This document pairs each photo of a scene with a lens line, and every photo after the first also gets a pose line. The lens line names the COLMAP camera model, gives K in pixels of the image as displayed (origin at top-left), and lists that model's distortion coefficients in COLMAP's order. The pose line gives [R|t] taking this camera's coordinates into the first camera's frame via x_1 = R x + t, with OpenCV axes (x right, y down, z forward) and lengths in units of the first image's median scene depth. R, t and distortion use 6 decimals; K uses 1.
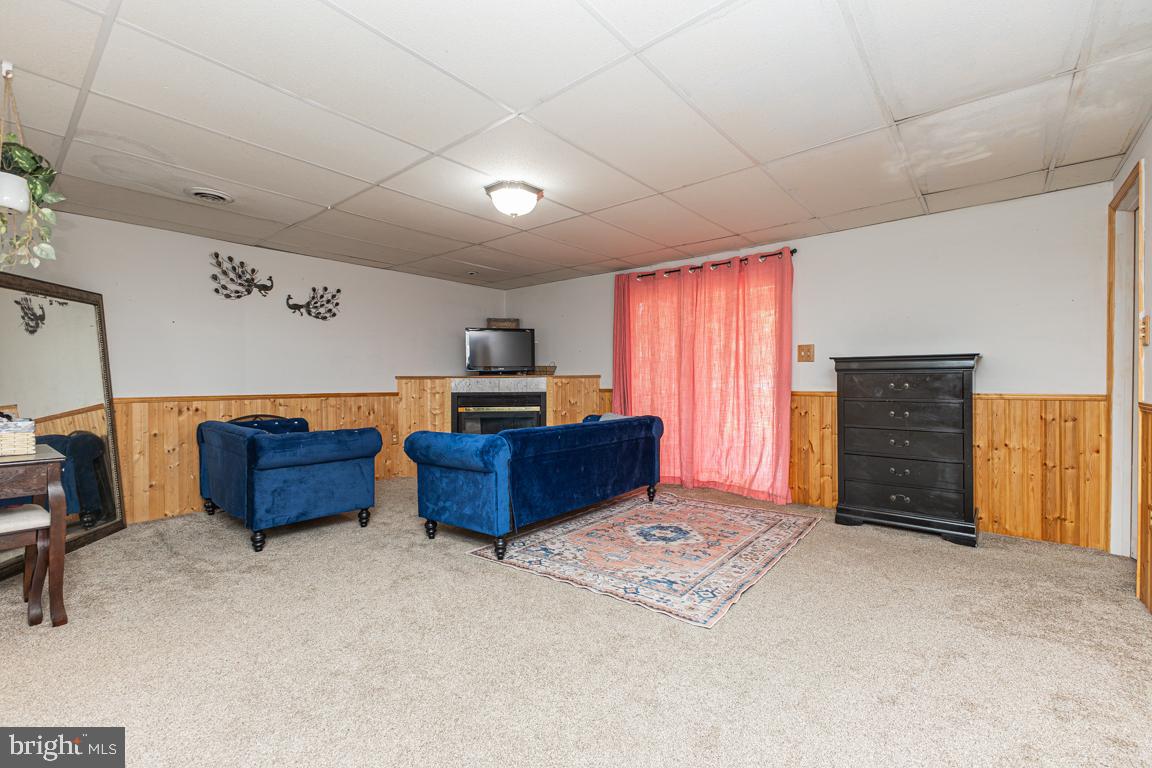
lens RADIAL K [[498.1, 0, 573.4], [0, 498.1, 381.0], [0, 0, 1]] dist [0.005241, -0.000173]
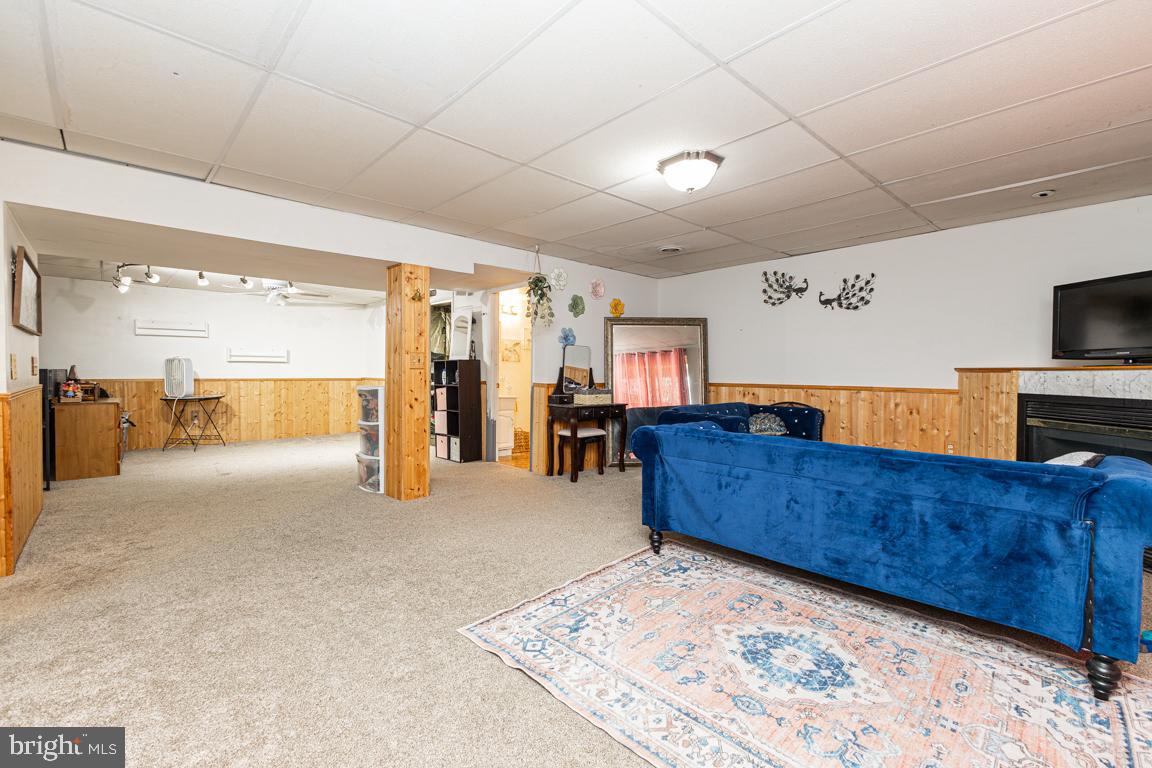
lens RADIAL K [[498.1, 0, 576.9], [0, 498.1, 382.8], [0, 0, 1]] dist [0.005241, -0.000173]
pose [[-0.125190, 0.026263, -0.991785, 0.699420], [-0.004607, 0.999623, 0.027052, -0.007497], [0.992122, 0.007956, -0.125022, 0.788344]]
